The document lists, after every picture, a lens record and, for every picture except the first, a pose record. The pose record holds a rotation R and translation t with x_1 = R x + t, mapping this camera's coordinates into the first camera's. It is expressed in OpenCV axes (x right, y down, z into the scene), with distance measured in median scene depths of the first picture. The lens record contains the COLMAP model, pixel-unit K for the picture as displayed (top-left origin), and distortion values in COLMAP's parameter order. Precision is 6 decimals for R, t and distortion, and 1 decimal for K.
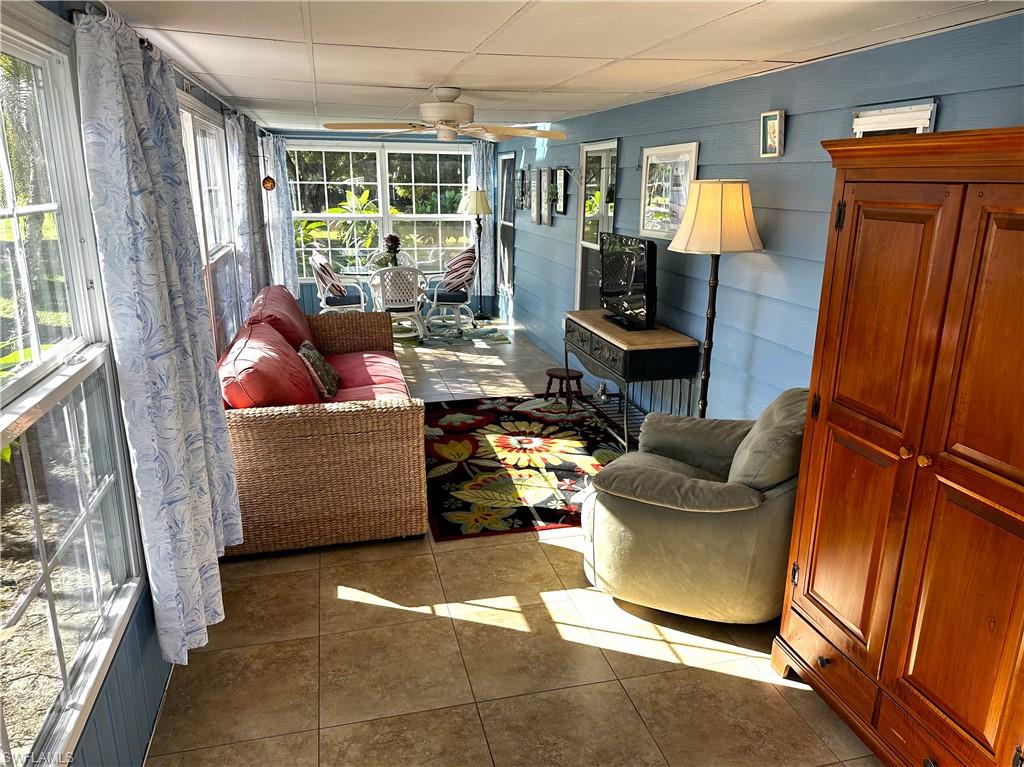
lens RADIAL K [[705.8, 0, 503.5], [0, 705.8, 376.6], [0, 0, 1]] dist [0.085708, -0.113399]
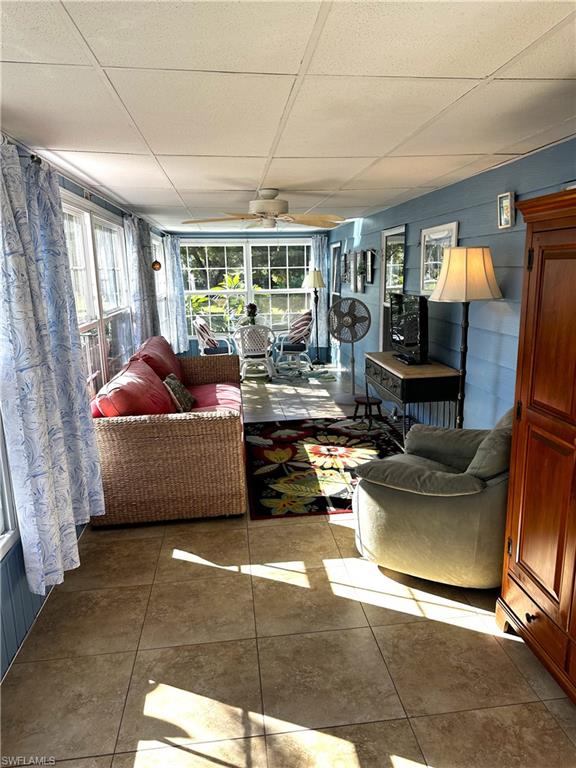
lens RADIAL K [[522.2, 0, 296.0], [0, 522.2, 383.5], [0, 0, 1]] dist [0.079392, -0.097230]
pose [[0.993339, -0.000715, -0.115225, 0.098685], [-0.006070, 0.998267, -0.058528, 0.033091], [0.115067, 0.058838, 0.991614, 0.016118]]
